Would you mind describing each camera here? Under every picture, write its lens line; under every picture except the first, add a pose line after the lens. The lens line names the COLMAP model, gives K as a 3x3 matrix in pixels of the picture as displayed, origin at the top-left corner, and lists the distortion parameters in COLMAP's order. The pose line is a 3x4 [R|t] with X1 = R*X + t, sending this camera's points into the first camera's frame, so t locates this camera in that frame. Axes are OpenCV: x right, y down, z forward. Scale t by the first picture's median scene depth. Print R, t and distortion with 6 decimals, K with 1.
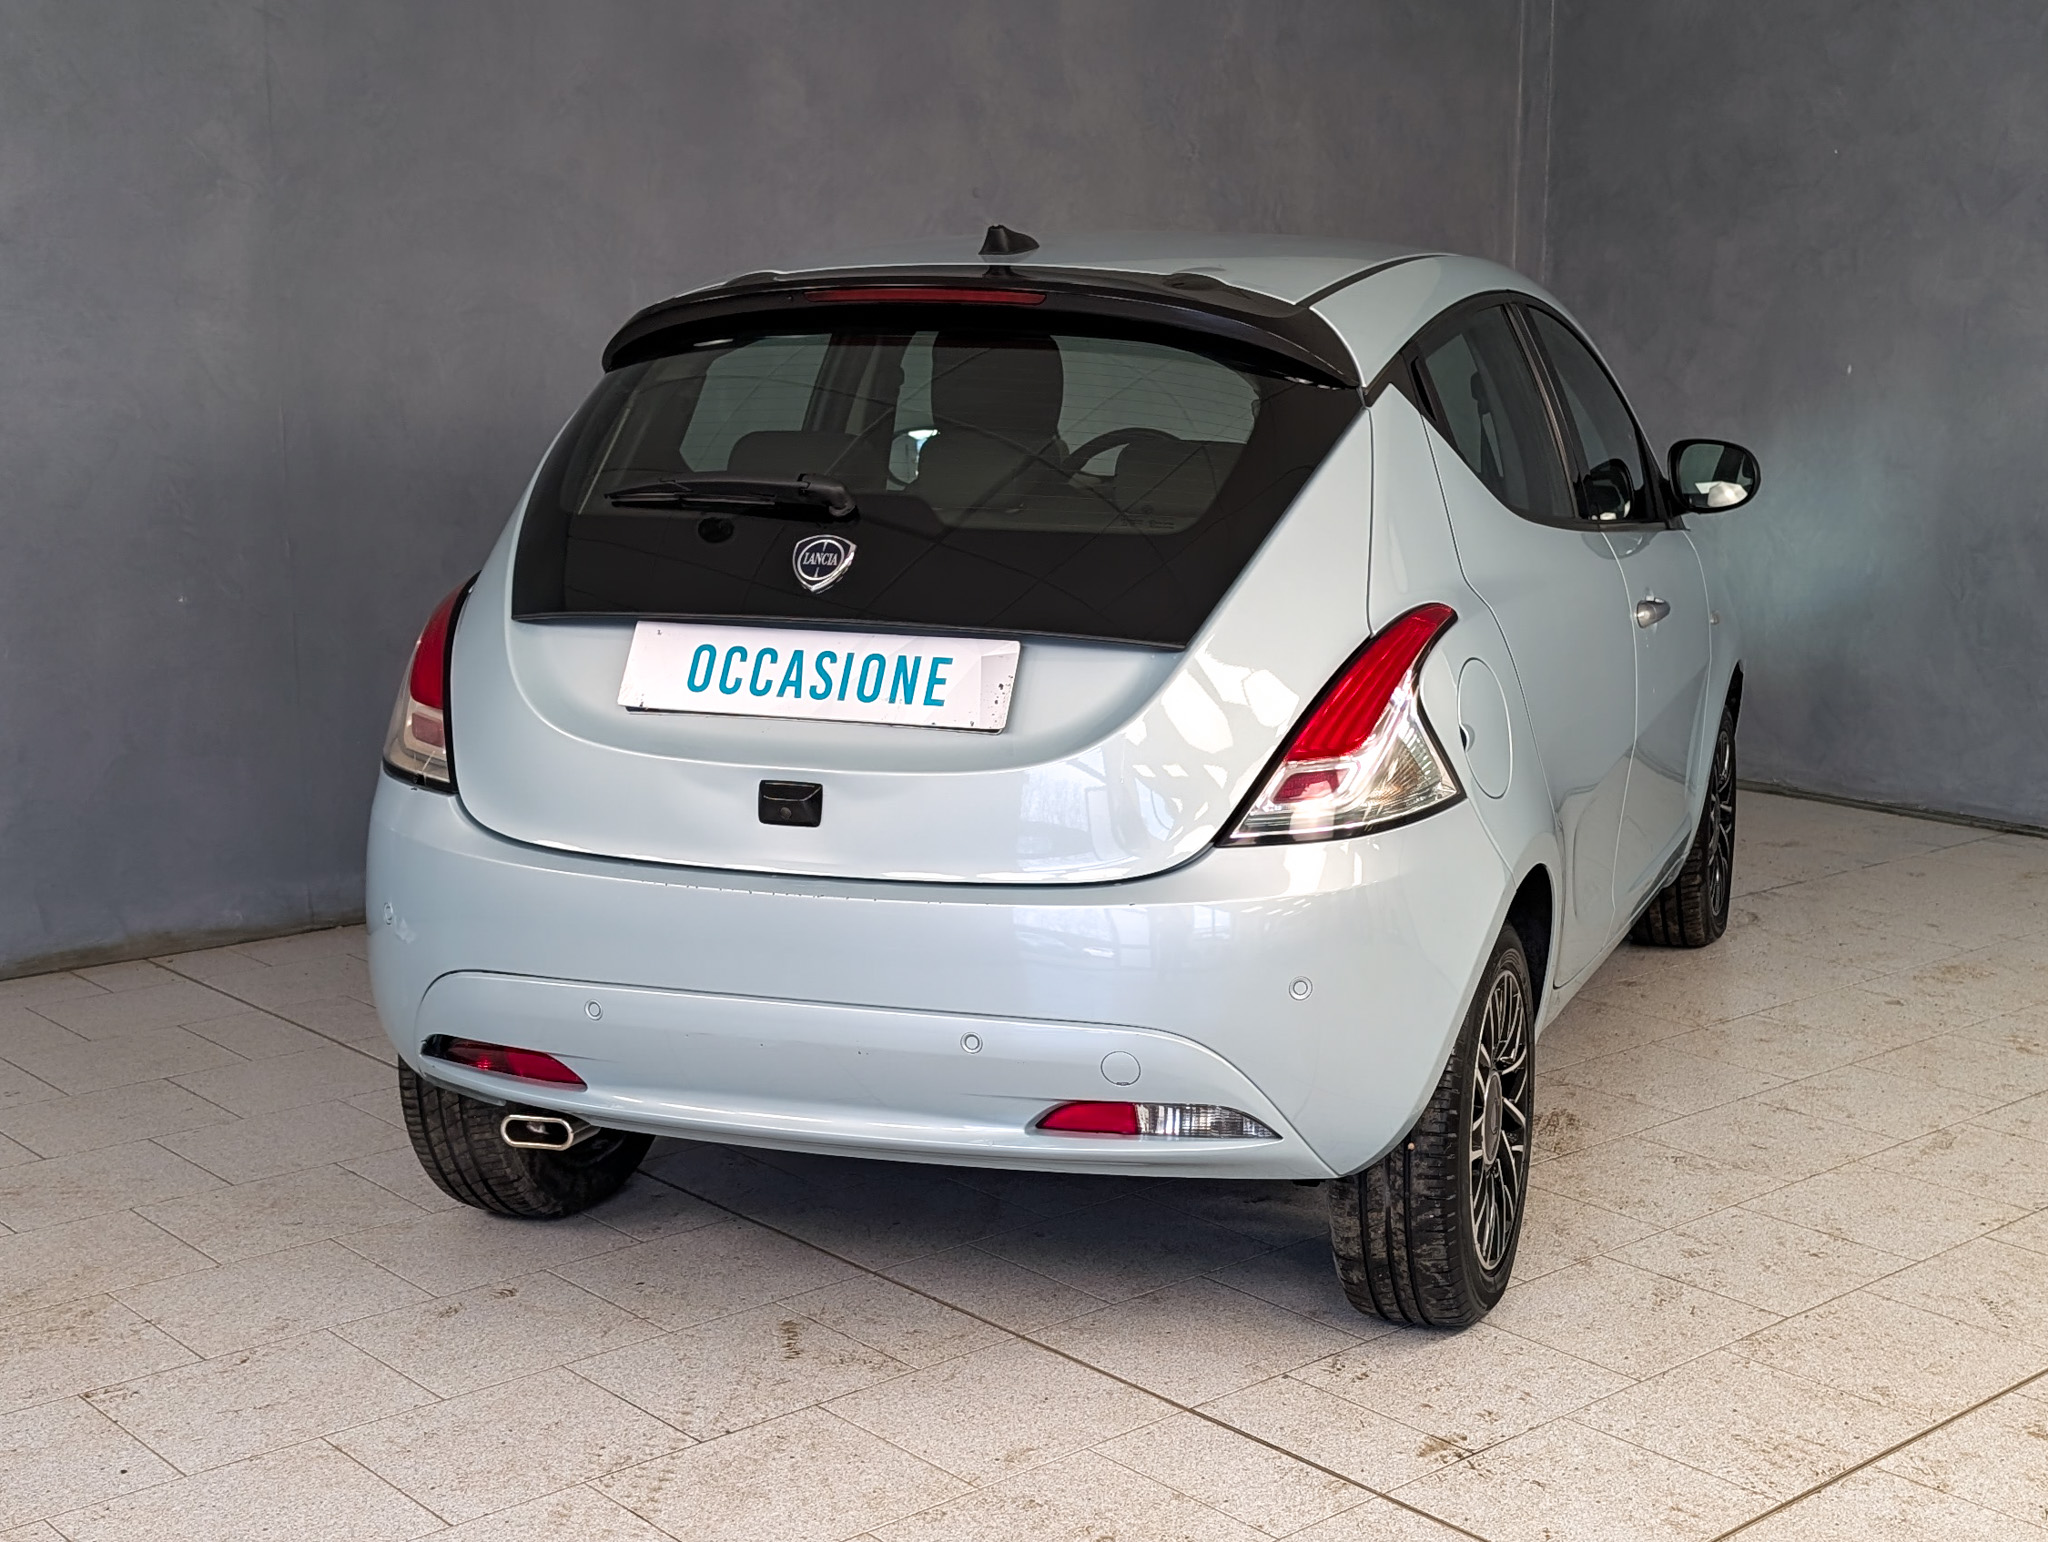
lens RADIAL K [[1580.0, 0, 1075.8], [0, 1580.0, 783.9], [0, 0, 1]] dist [0.087836, -0.119650]
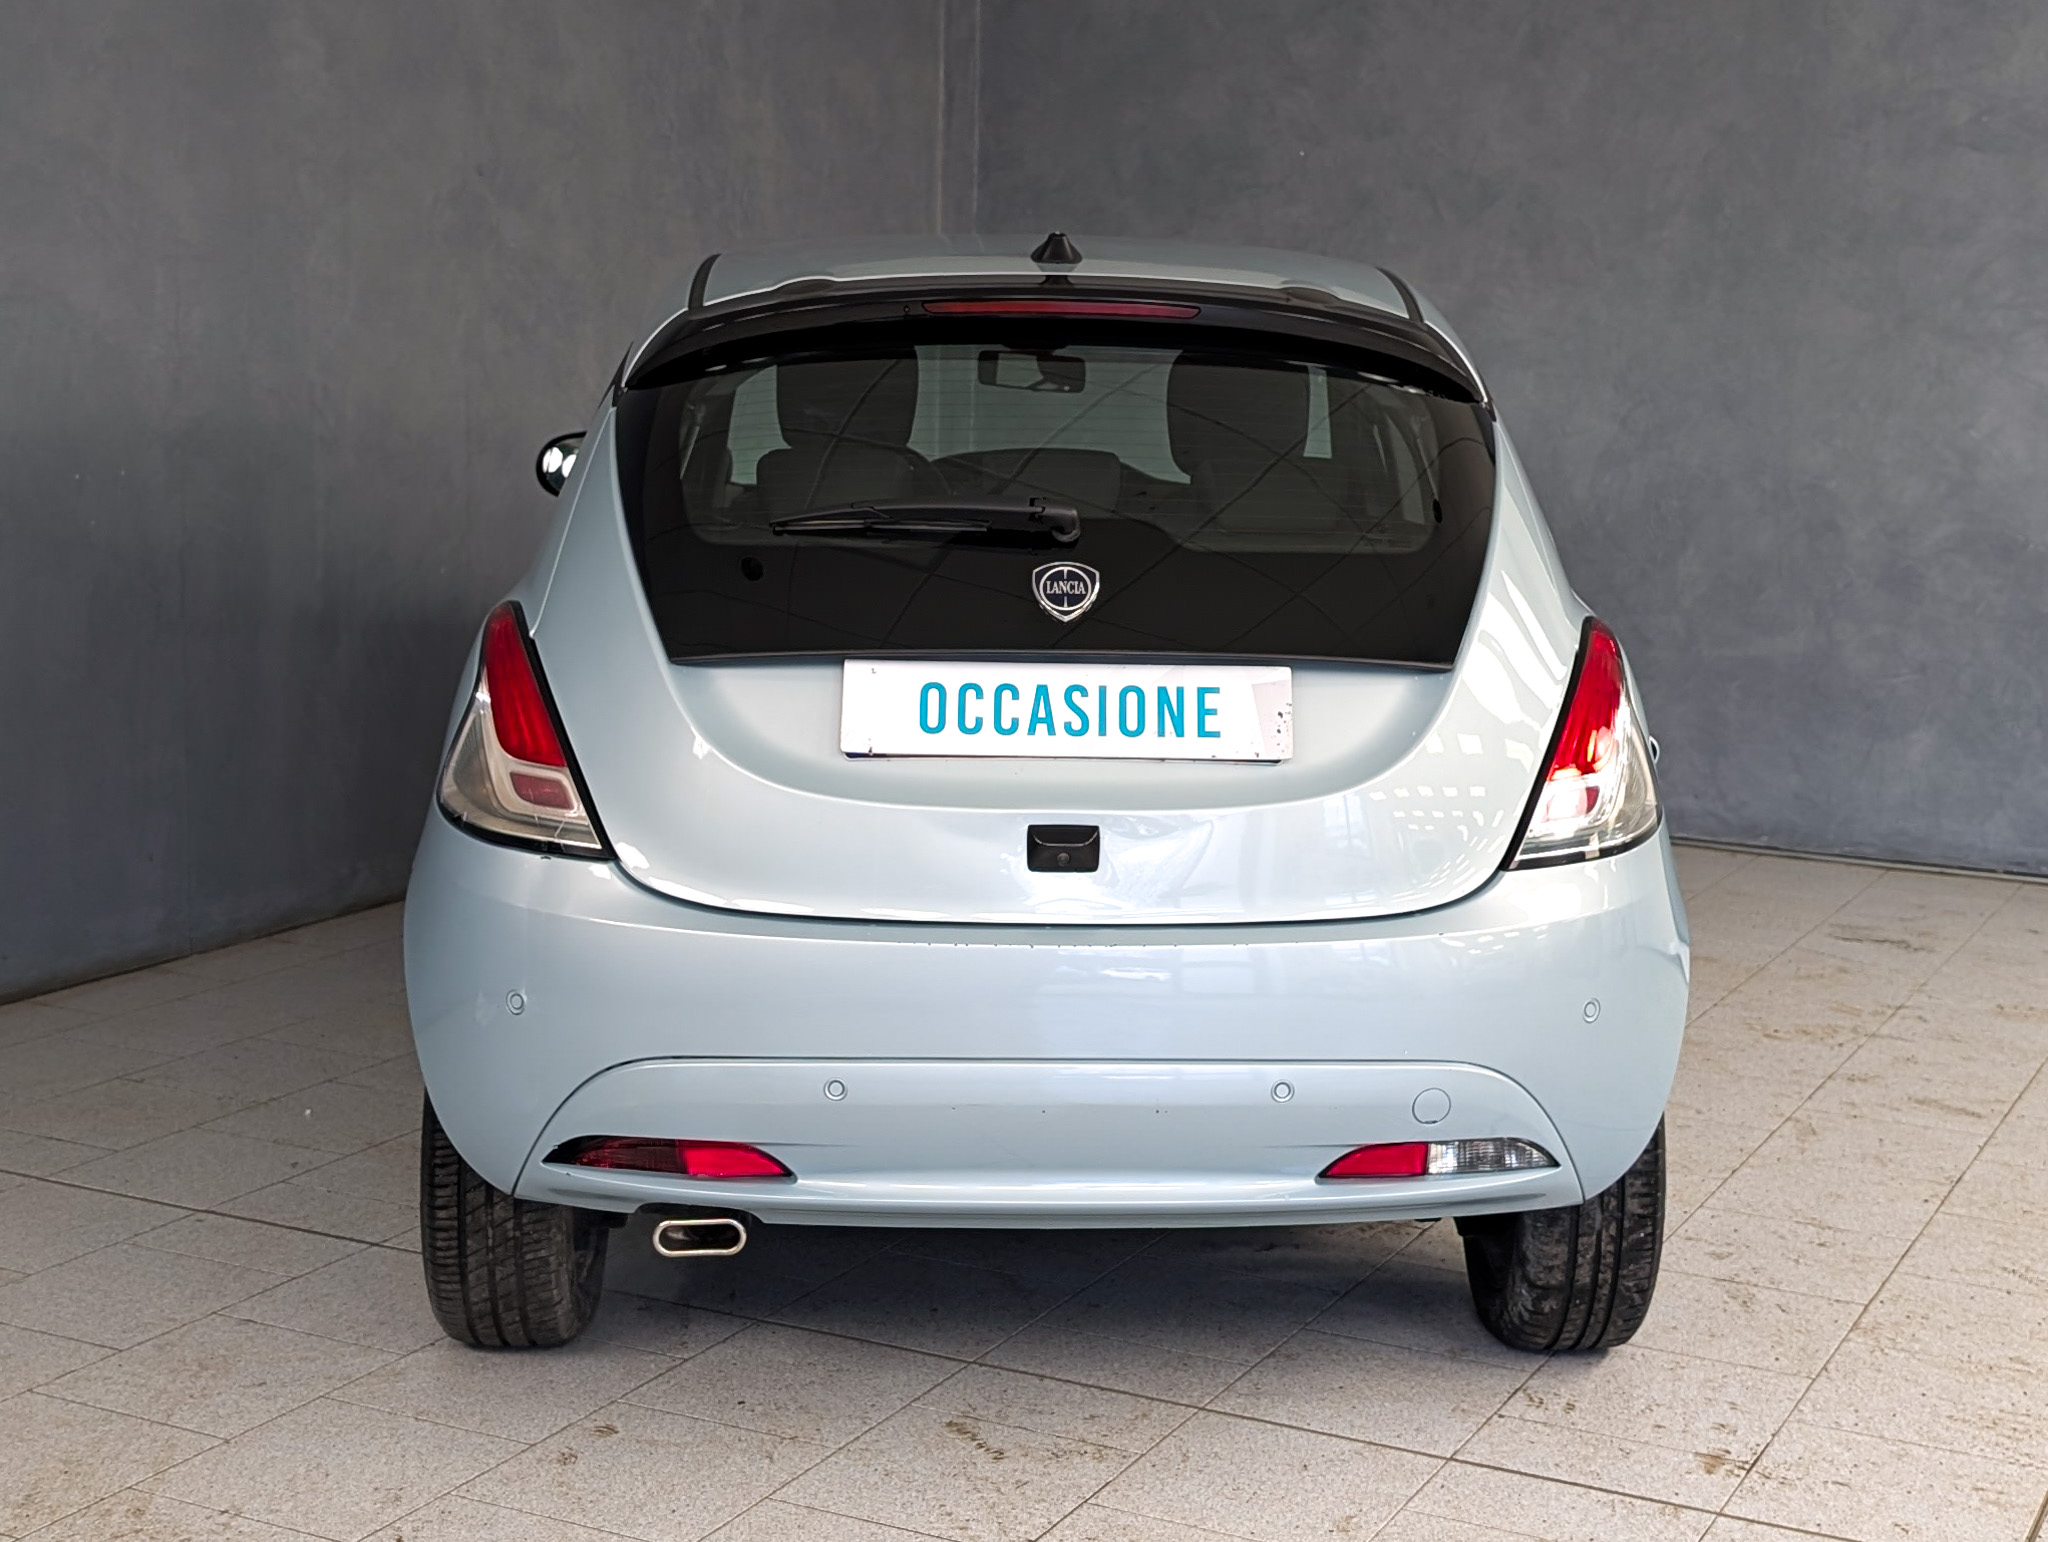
lens RADIAL K [[1668.5, 0, 1024.0], [0, 1668.5, 771.0], [0, 0, 1]] dist [0.096062, -0.135072]
pose [[0.977781, -0.041563, 0.205468, -0.388365], [0.048805, 0.998348, -0.030304, -0.004272], [-0.203869, 0.039659, 0.978195, 0.040071]]
